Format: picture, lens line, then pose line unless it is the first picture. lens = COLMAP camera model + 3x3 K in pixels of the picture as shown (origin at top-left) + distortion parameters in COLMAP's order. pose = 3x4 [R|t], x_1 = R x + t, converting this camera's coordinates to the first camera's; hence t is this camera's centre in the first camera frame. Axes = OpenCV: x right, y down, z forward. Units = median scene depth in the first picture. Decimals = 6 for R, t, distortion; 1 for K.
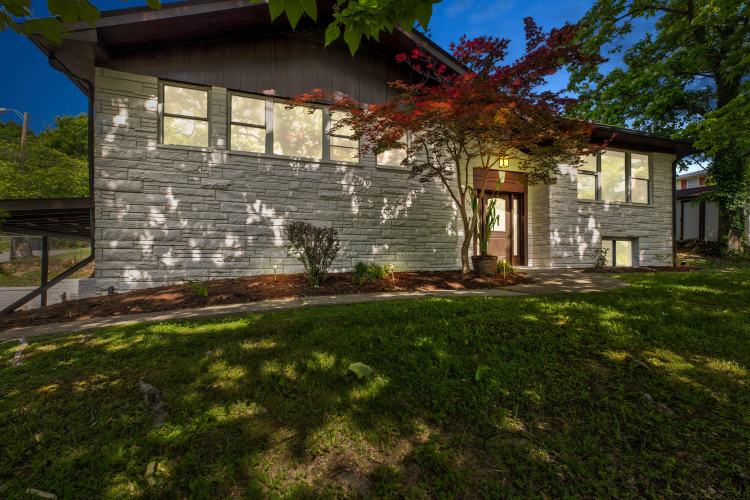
lens RADIAL K [[342.1, 0, 375.1], [0, 342.1, 249.6], [0, 0, 1]] dist [0.001090, -0.001184]
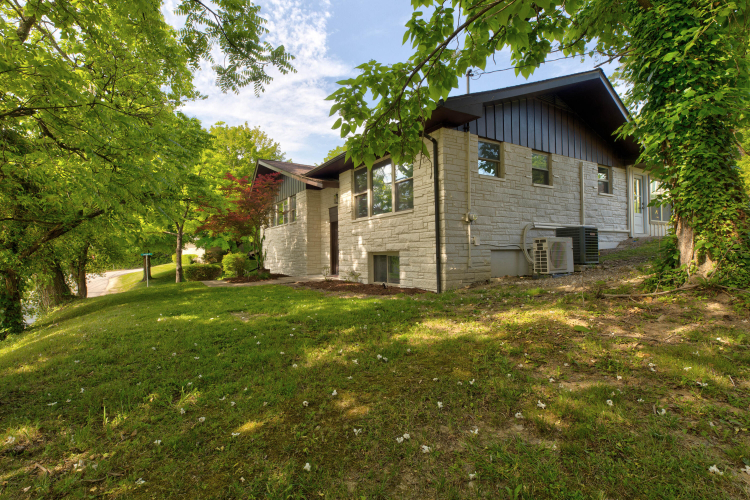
lens RADIAL K [[342.1, 0, 372.4], [0, 342.1, 252.4], [0, 0, 1]] dist [0.001090, -0.001184]
pose [[0.238662, -0.011932, -0.971029, 1.712177], [0.038833, 0.999242, -0.002734, -0.036625], [0.970326, -0.037056, 0.238945, 0.790071]]
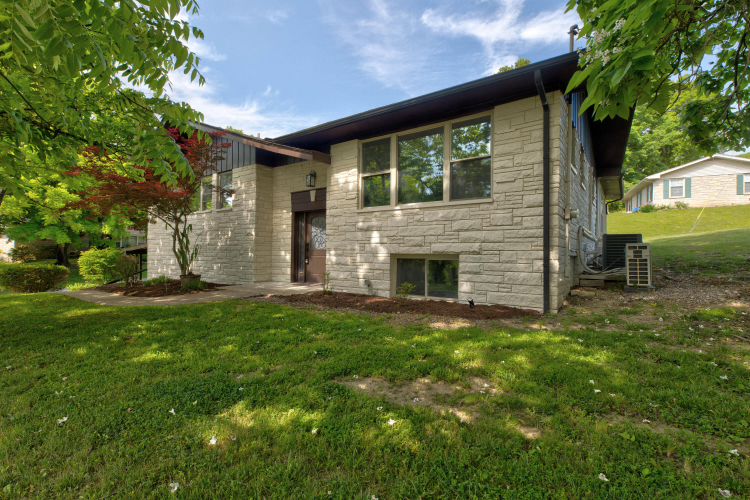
lens RADIAL K [[342.1, 0, 377.5], [0, 342.1, 249.8], [0, 0, 1]] dist [0.001090, -0.001184]
pose [[0.590961, -0.012009, -0.806611, 1.285042], [0.009001, 0.999925, -0.008293, -0.043853], [0.806650, -0.002359, 0.591024, 0.550040]]
